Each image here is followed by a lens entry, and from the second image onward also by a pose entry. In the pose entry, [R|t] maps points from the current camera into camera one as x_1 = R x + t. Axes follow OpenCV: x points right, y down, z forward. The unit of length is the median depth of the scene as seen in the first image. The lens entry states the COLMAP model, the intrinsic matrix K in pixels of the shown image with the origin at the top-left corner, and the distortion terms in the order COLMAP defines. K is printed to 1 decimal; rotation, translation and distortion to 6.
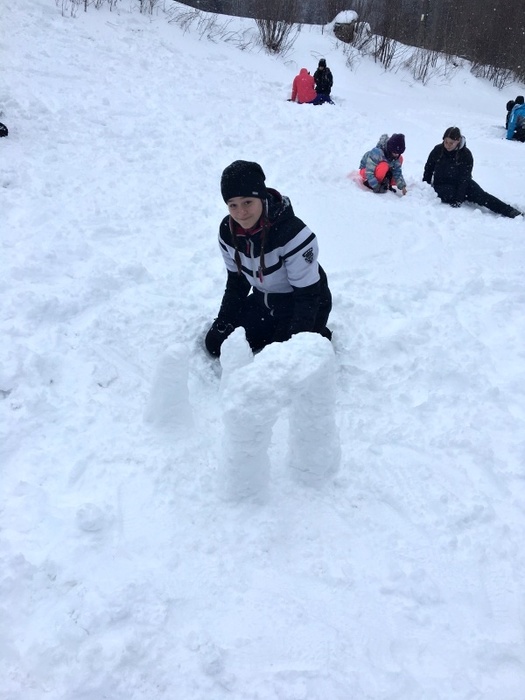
lens RADIAL K [[583.3, 0, 261.3], [0, 583.3, 352.8], [0, 0, 1]] dist [0.037368, -0.018121]
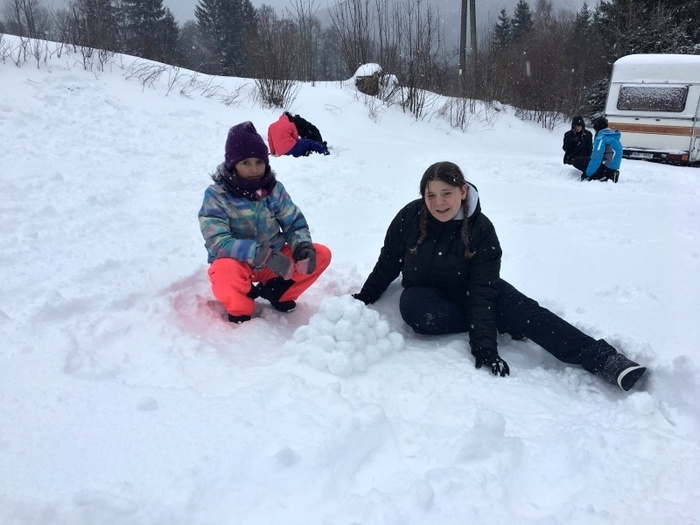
lens RADIAL K [[583.3, 0, 349.5], [0, 583.3, 260.0], [0, 0, 1]] dist [0.037368, -0.018121]
pose [[0.996574, -0.081283, 0.015307, 0.080051], [0.082557, 0.966228, -0.244107, -0.074415], [0.005052, 0.244534, 0.969628, 0.206572]]
